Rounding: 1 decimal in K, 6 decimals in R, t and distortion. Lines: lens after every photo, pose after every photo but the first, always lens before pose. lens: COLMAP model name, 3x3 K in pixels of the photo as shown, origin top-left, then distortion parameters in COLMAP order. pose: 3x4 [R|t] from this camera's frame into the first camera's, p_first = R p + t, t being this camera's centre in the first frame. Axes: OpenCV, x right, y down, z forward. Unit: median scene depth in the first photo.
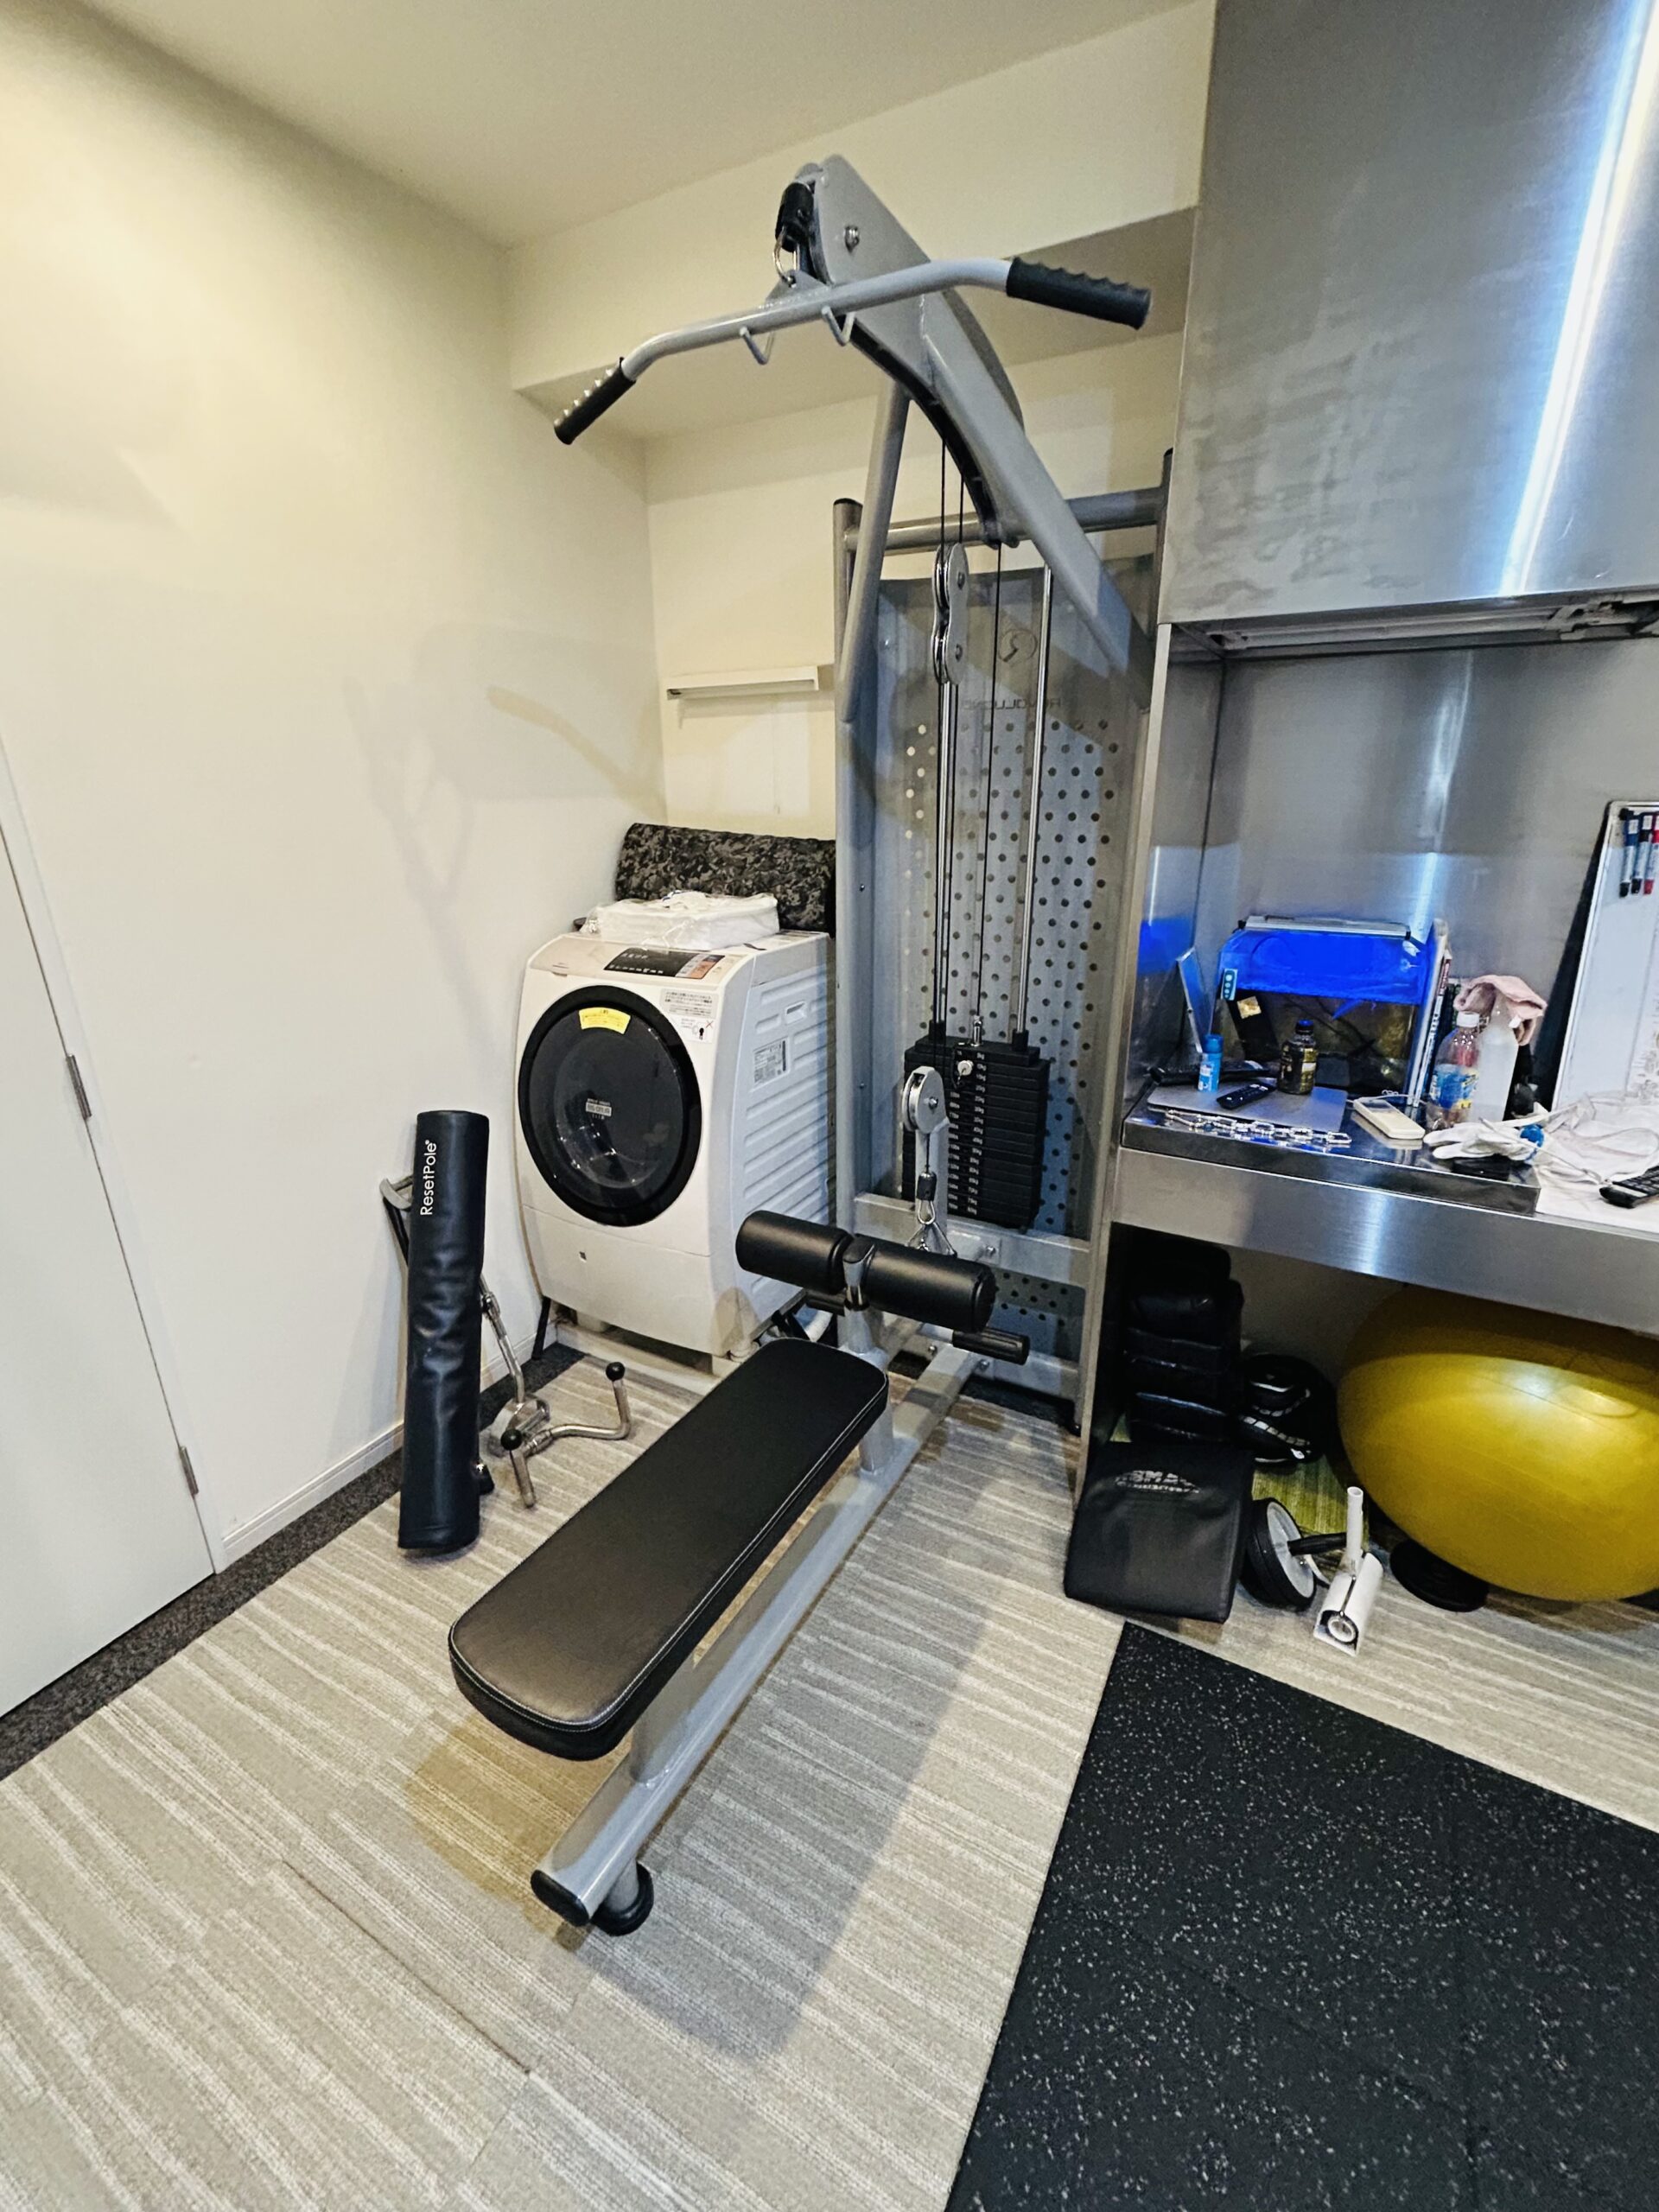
lens RADIAL K [[940.8, 0, 832.9], [0, 940.8, 1102.6], [0, 0, 1]] dist [0.000834, -0.001002]
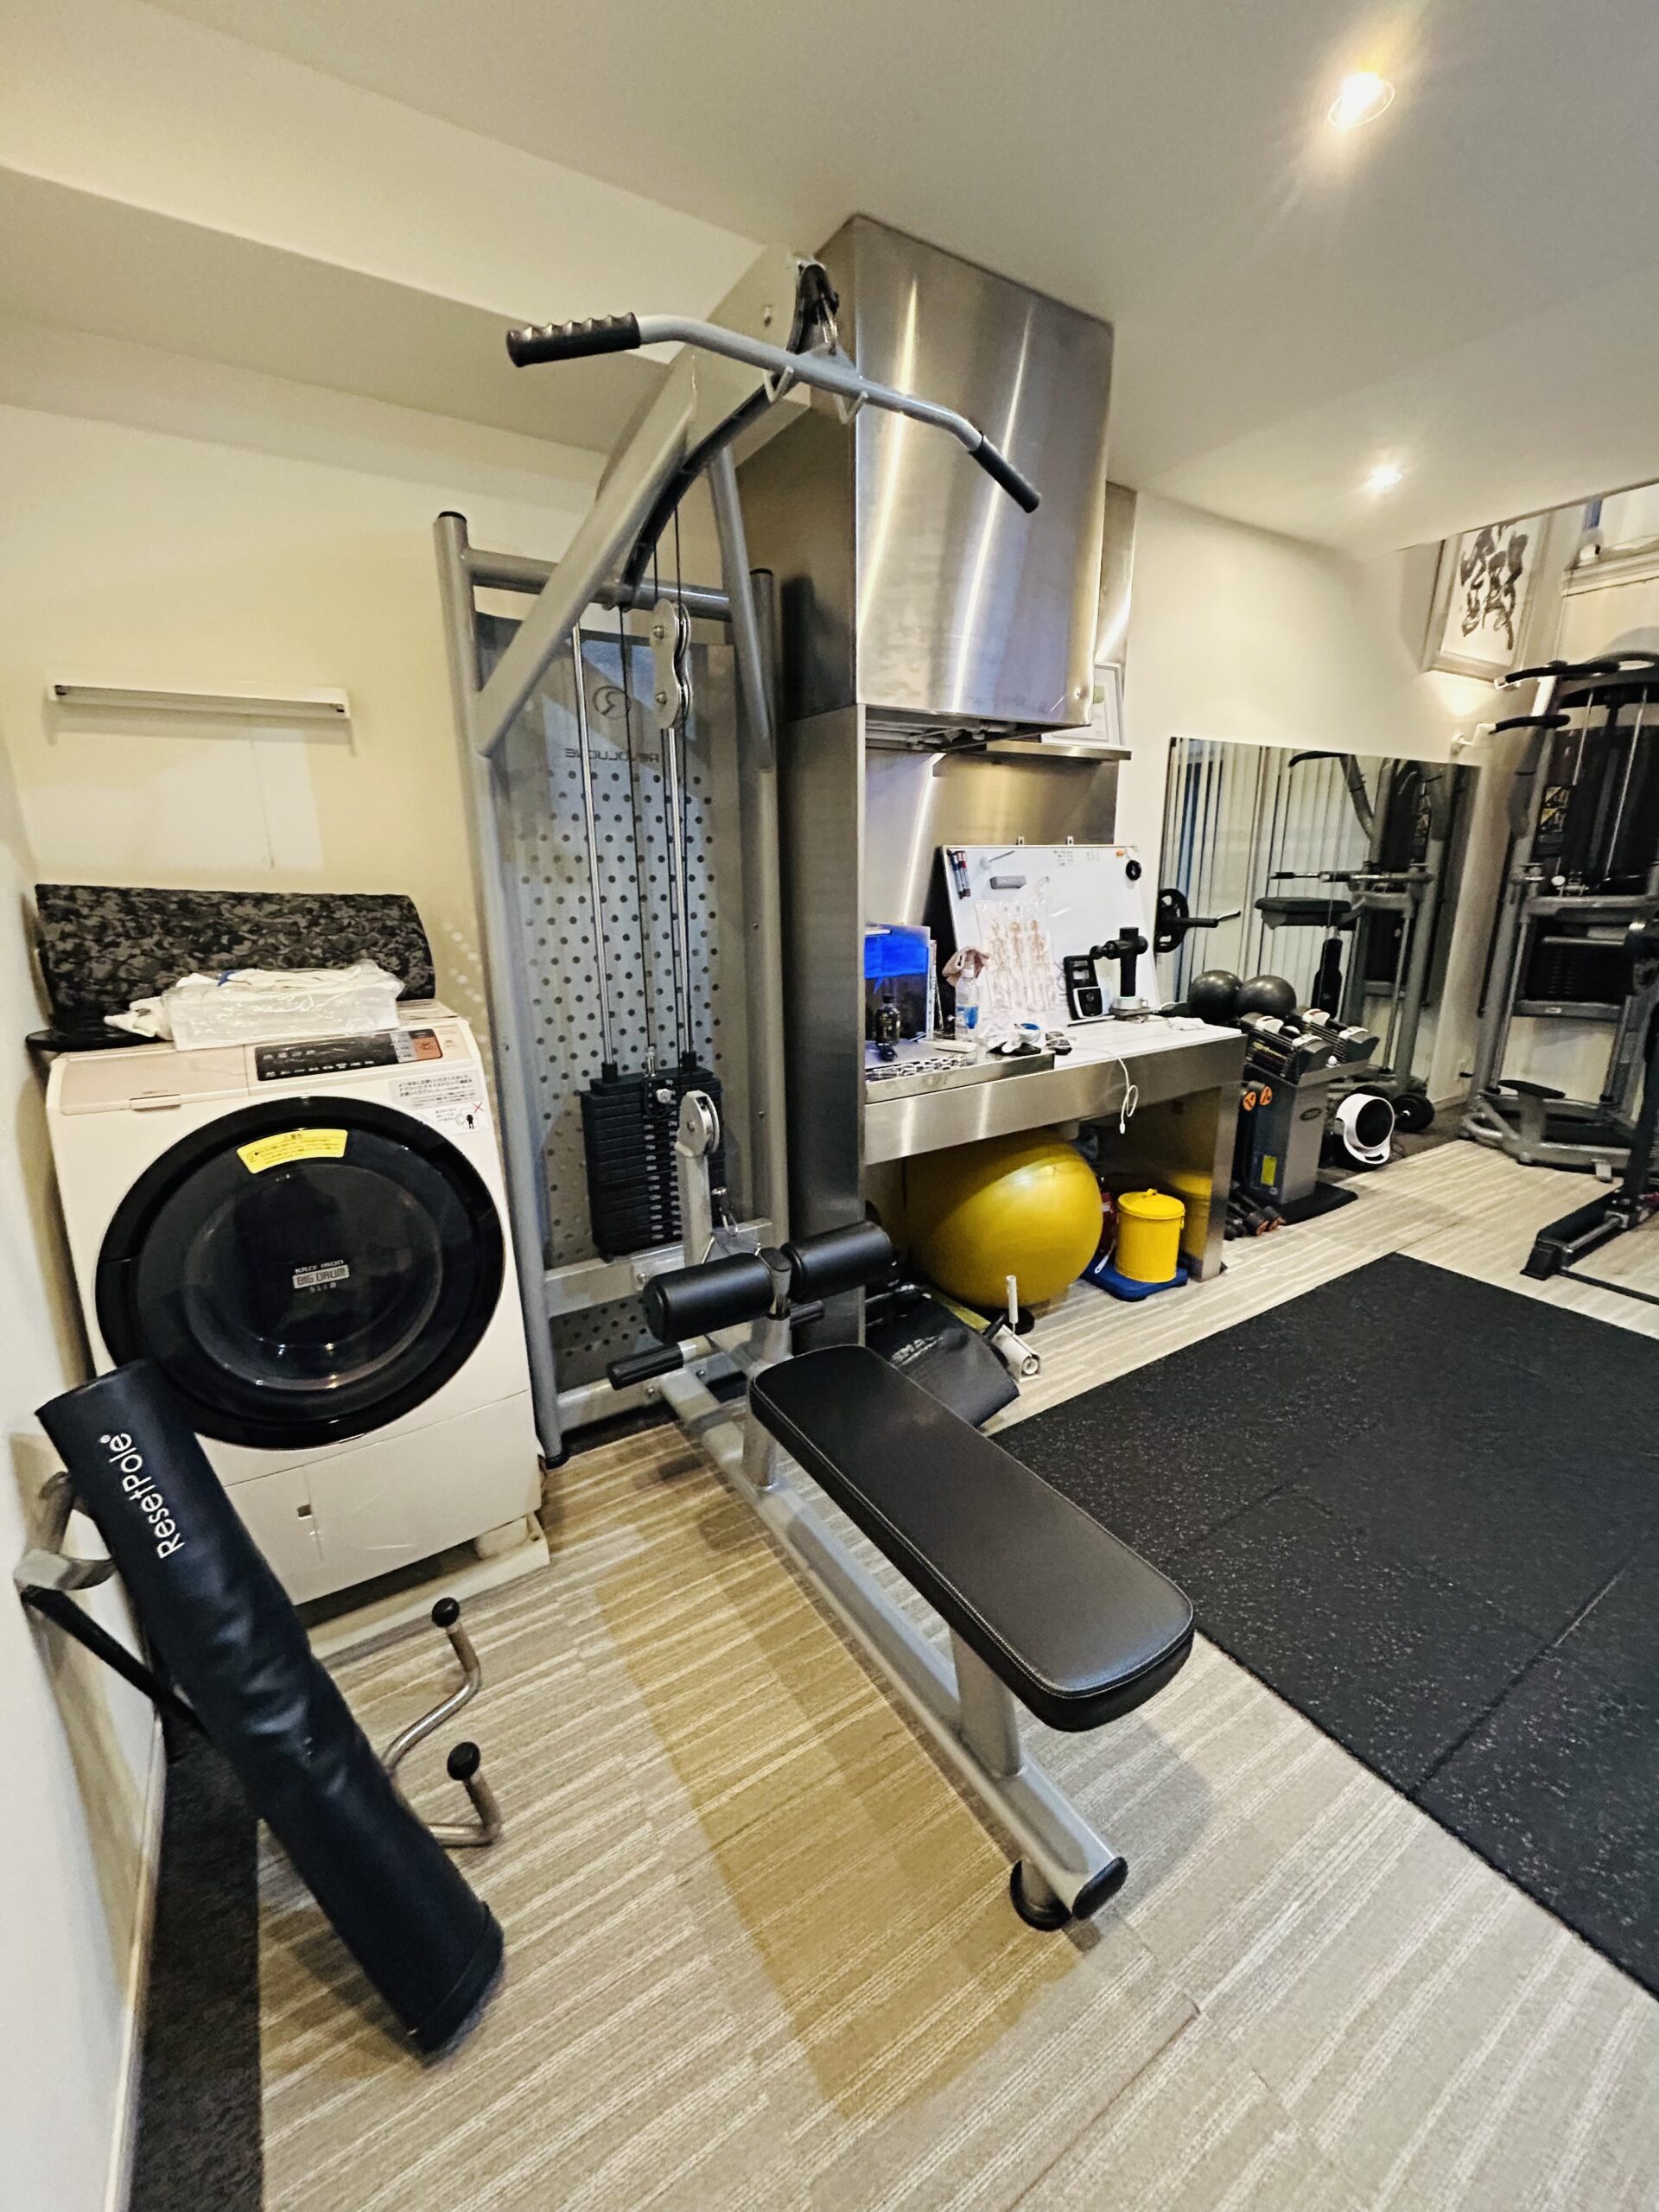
lens RADIAL K [[884.7, 0, 823.5], [0, 884.7, 1105.9], [0, 0, 1]] dist [0.000024, -0.001315]
pose [[0.481971, -0.230197, 0.845407, -0.624455], [0.296613, 0.950768, 0.089784, -0.064416], [-0.824454, 0.207486, 0.526522, 0.352620]]
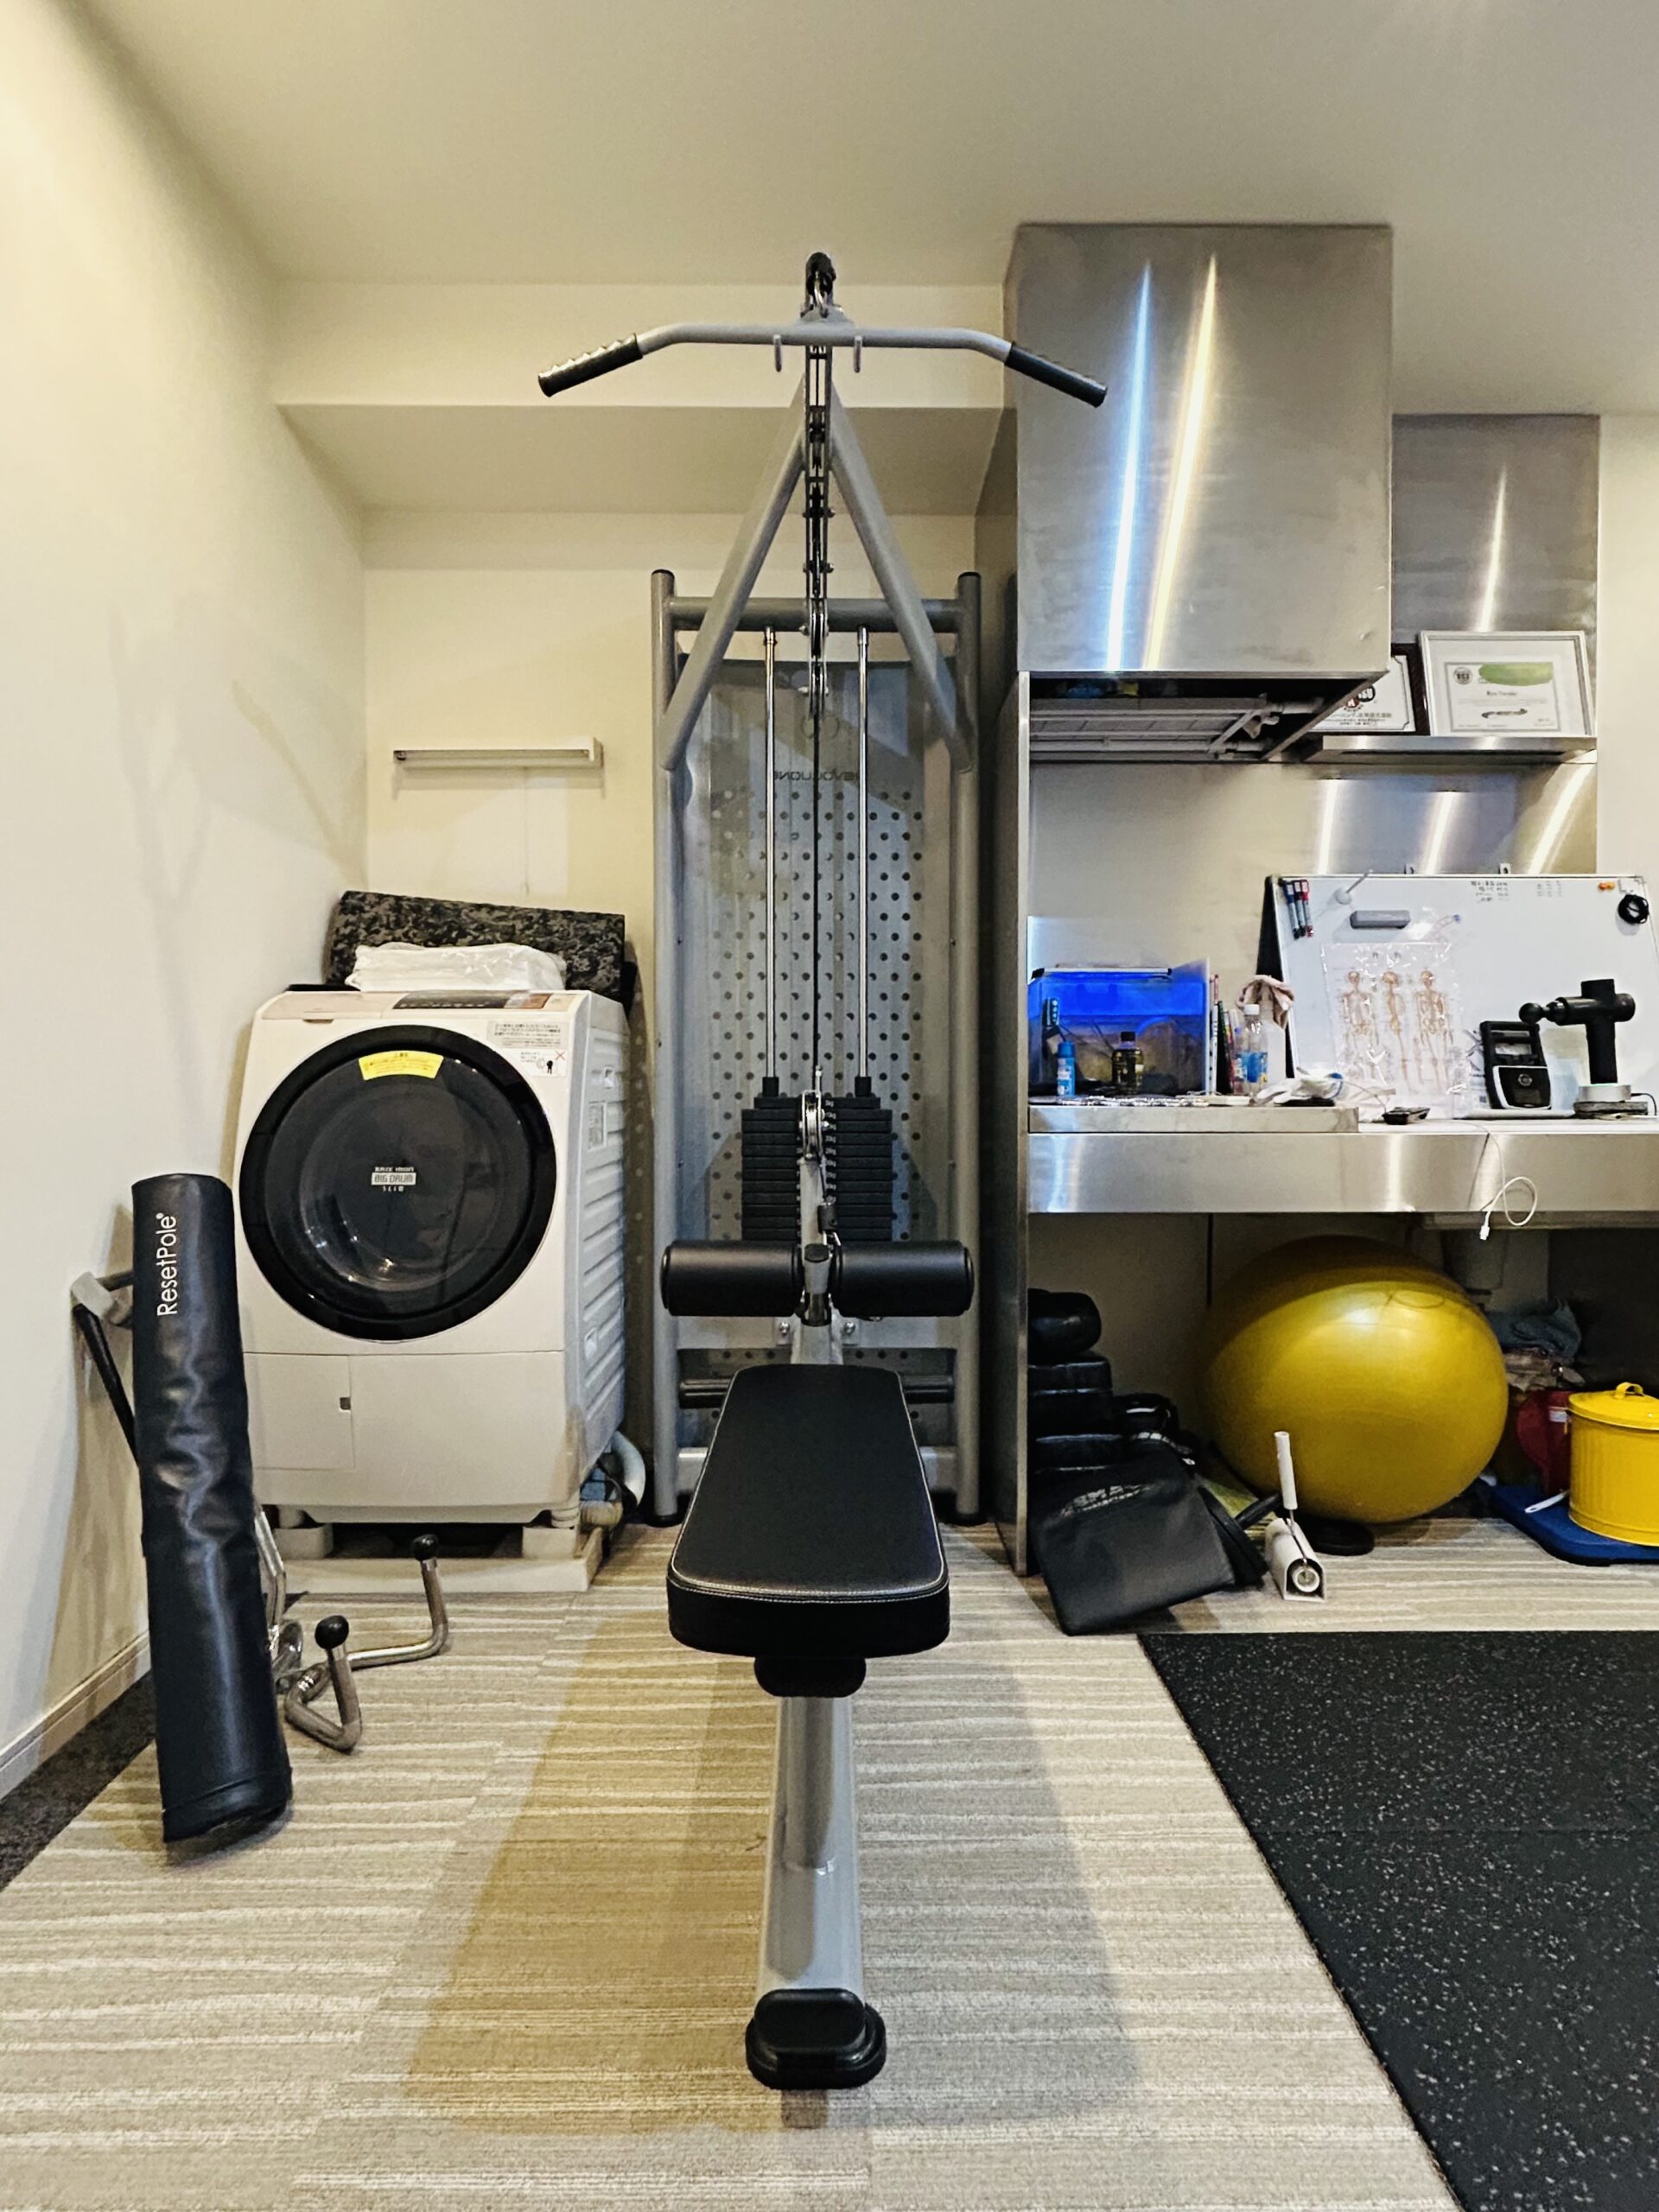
lens RADIAL K [[1116.8, 0, 831.4], [0, 1116.8, 1105.6], [0, 0, 1]] dist [-0.002617, 0.000975]
pose [[0.870112, -0.002923, 0.492846, -0.409508], [0.156646, 0.949770, -0.270922, 0.266510], [-0.467299, 0.312934, 0.826864, 0.070808]]
